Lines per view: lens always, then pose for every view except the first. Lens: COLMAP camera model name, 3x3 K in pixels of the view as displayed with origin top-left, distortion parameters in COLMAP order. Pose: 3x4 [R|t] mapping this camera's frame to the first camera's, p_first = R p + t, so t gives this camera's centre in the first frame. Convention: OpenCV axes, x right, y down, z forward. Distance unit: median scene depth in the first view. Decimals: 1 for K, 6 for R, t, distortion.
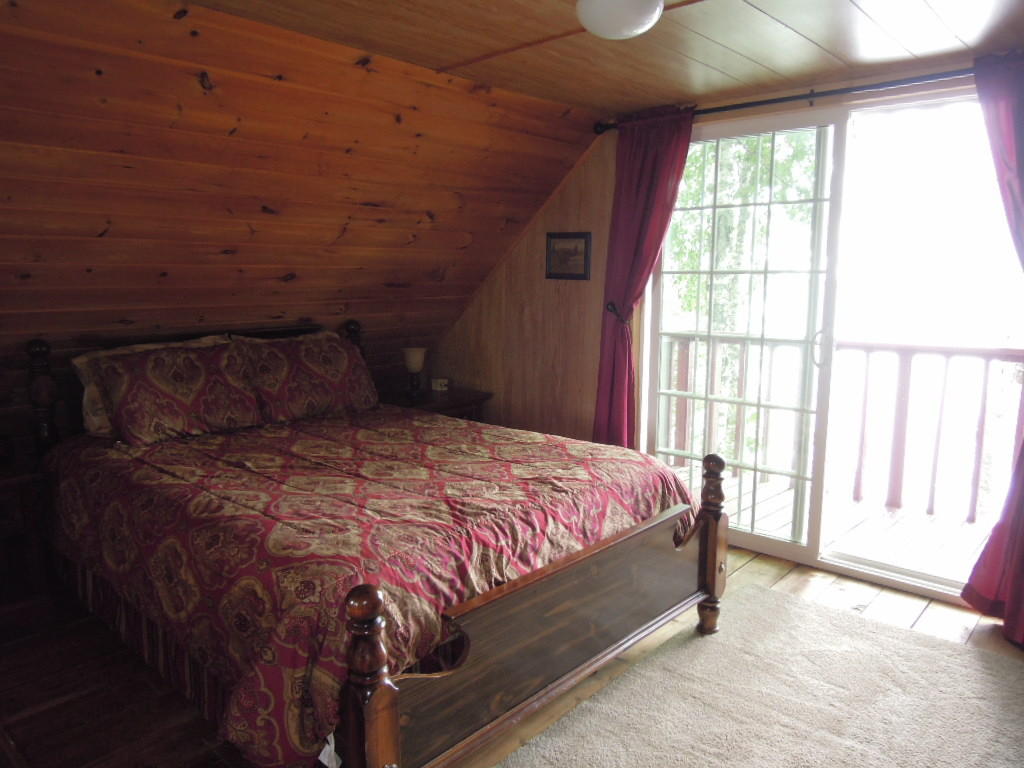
lens RADIAL K [[729.0, 0, 514.4], [0, 729.0, 384.0], [0, 0, 1]] dist [-0.019562, -0.004990]
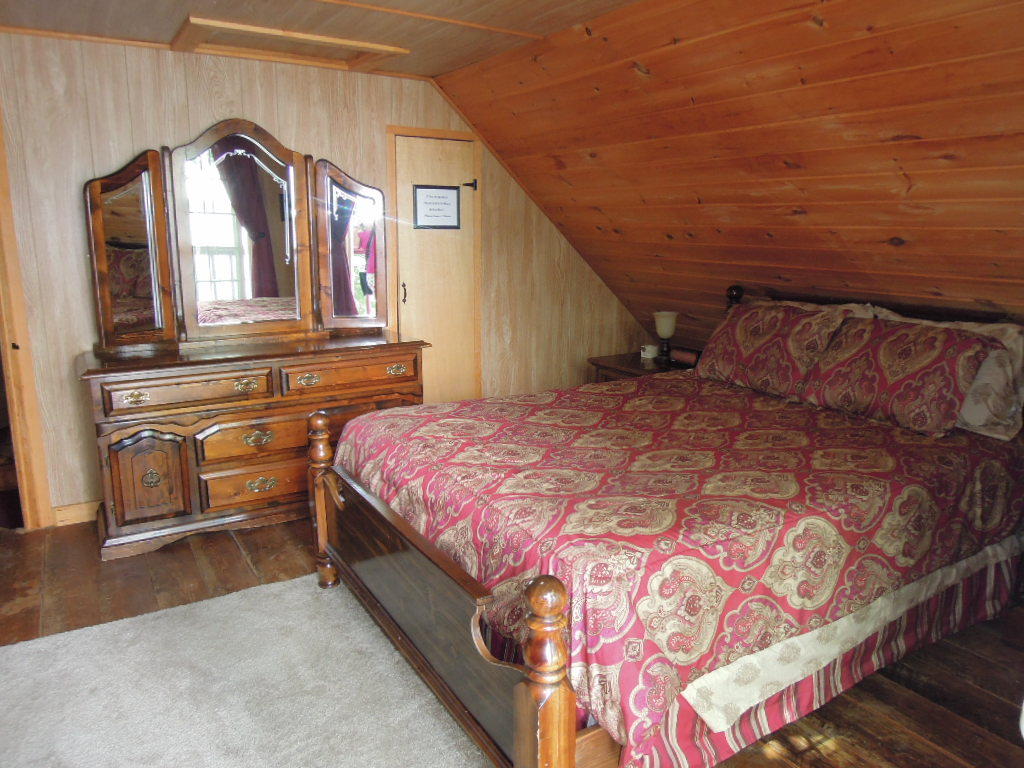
lens RADIAL K [[729.0, 0, 516.6], [0, 729.0, 380.1], [0, 0, 1]] dist [-0.019562, -0.004990]
pose [[-0.281481, 0.192750, -0.940009, 0.740223], [-0.153998, 0.957846, 0.242521, -0.166600], [0.947129, 0.213024, -0.239932, 1.061021]]
